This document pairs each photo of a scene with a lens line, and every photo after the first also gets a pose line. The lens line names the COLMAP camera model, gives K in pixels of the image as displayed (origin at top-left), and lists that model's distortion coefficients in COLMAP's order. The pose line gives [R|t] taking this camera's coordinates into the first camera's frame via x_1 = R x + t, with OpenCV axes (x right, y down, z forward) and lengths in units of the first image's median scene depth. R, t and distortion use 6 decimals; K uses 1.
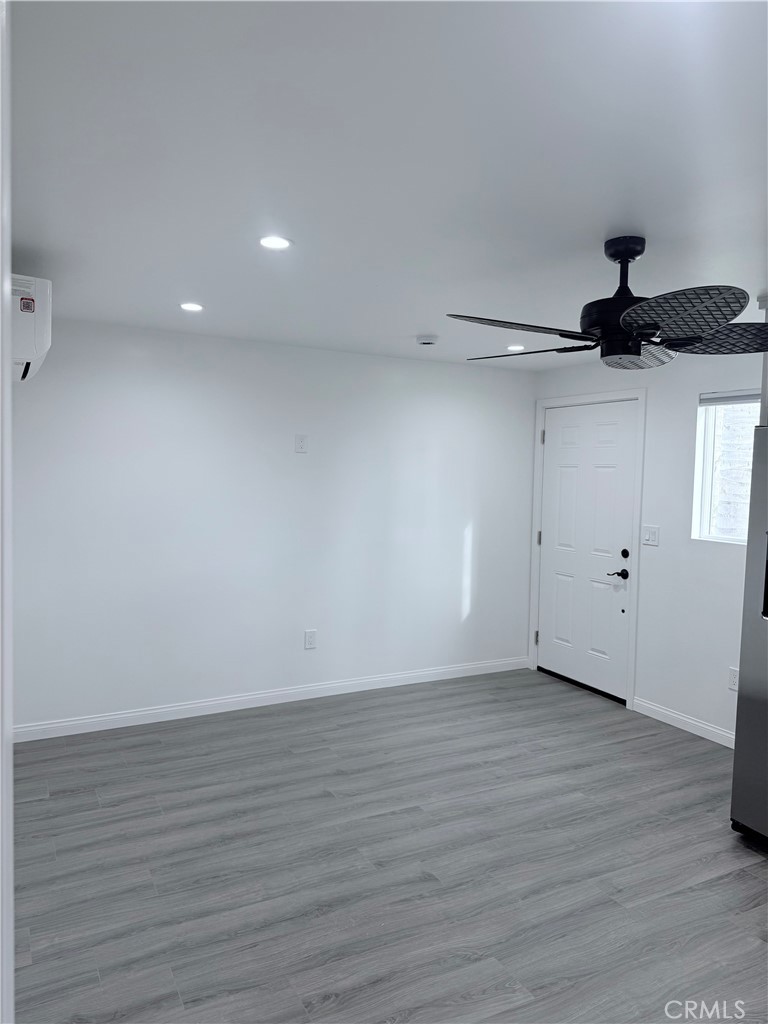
lens RADIAL K [[731.1, 0, 384.2], [0, 731.1, 512.6], [0, 0, 1]] dist [0.029682, -0.045843]
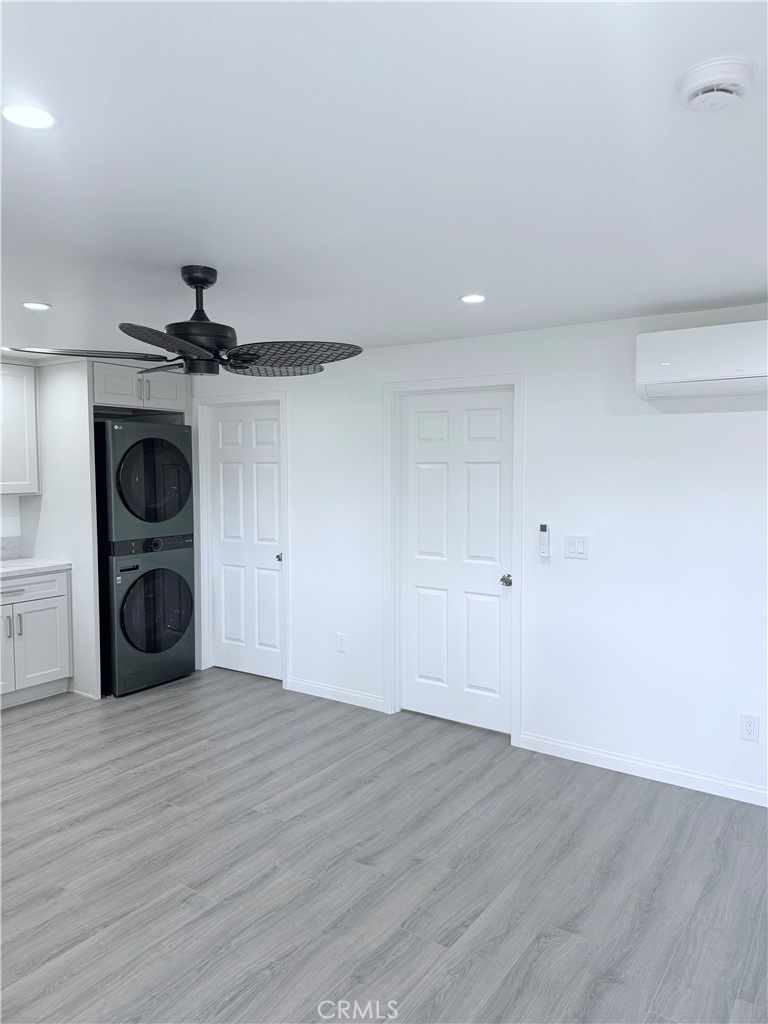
lens RADIAL K [[731.1, 0, 383.0], [0, 731.1, 510.0], [0, 0, 1]] dist [0.029682, -0.045843]
pose [[-0.888746, 0.006118, -0.458359, 0.528082], [-0.048479, 0.993049, 0.107255, -0.120766], [0.455829, 0.117543, -0.882272, 1.913380]]
